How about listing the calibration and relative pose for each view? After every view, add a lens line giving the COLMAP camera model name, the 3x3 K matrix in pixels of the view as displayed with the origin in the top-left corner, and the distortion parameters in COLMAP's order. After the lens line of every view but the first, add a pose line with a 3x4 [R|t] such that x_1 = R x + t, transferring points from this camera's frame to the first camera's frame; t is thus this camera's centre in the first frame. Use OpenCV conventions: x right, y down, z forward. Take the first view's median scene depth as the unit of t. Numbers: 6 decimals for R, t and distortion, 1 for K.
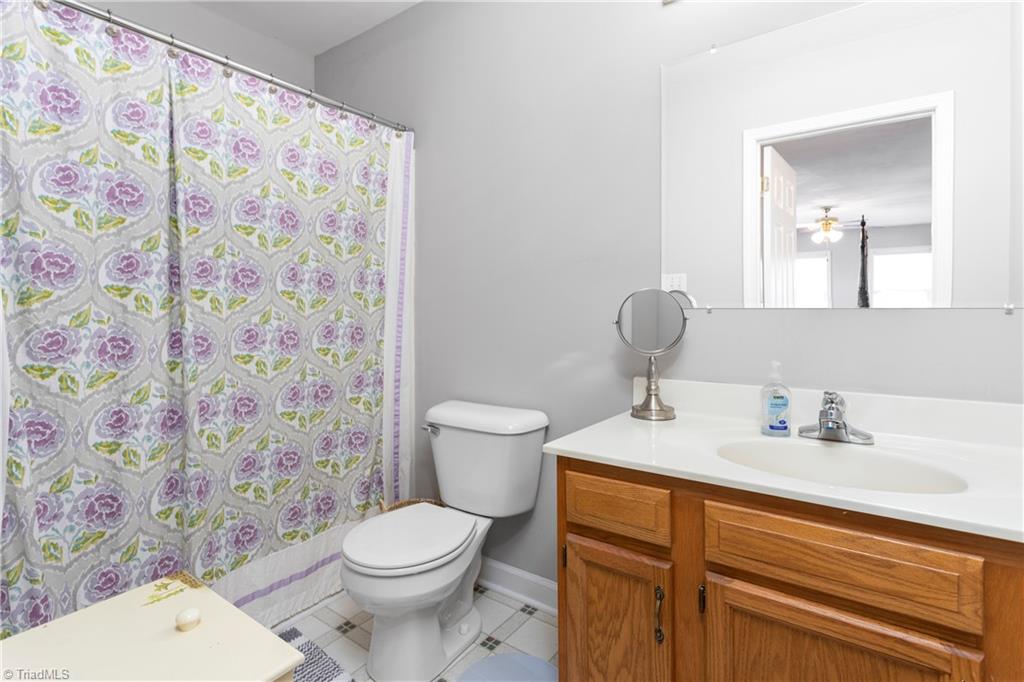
lens RADIAL K [[501.8, 0, 514.8], [0, 501.8, 299.5], [0, 0, 1]] dist [-0.000456, 0.000093]
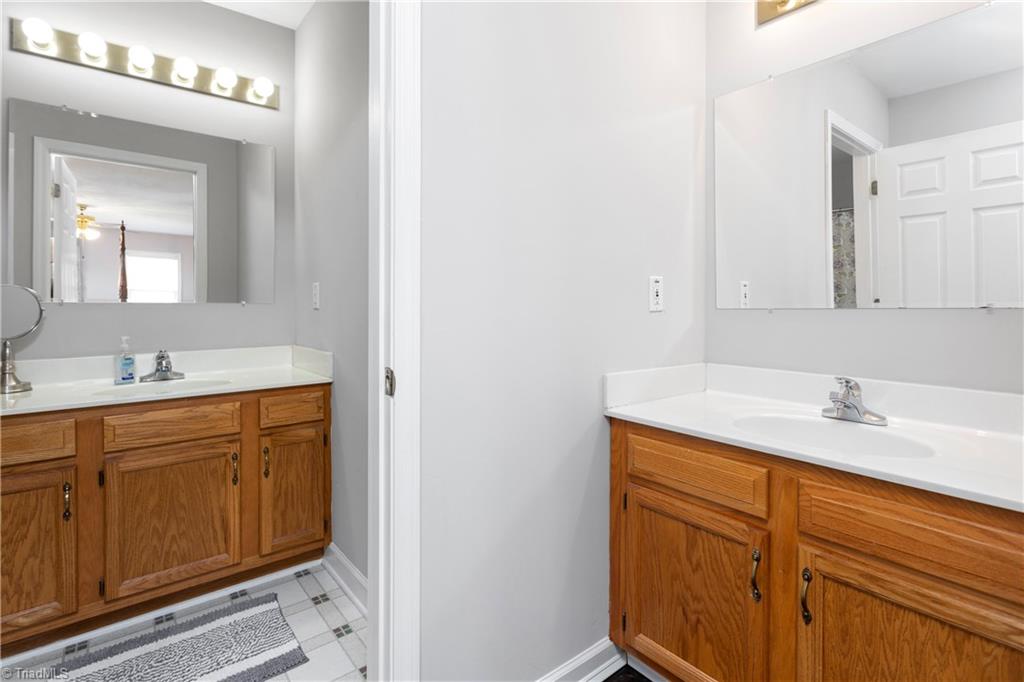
lens RADIAL K [[501.8, 0, 514.8], [0, 501.8, 299.5], [0, 0, 1]] dist [-0.000456, 0.000093]
pose [[0.261954, -0.001293, 0.965079, -0.681393], [-0.005837, 0.999979, 0.002924, -0.004739], [-0.965063, -0.006399, 0.261941, -0.590913]]
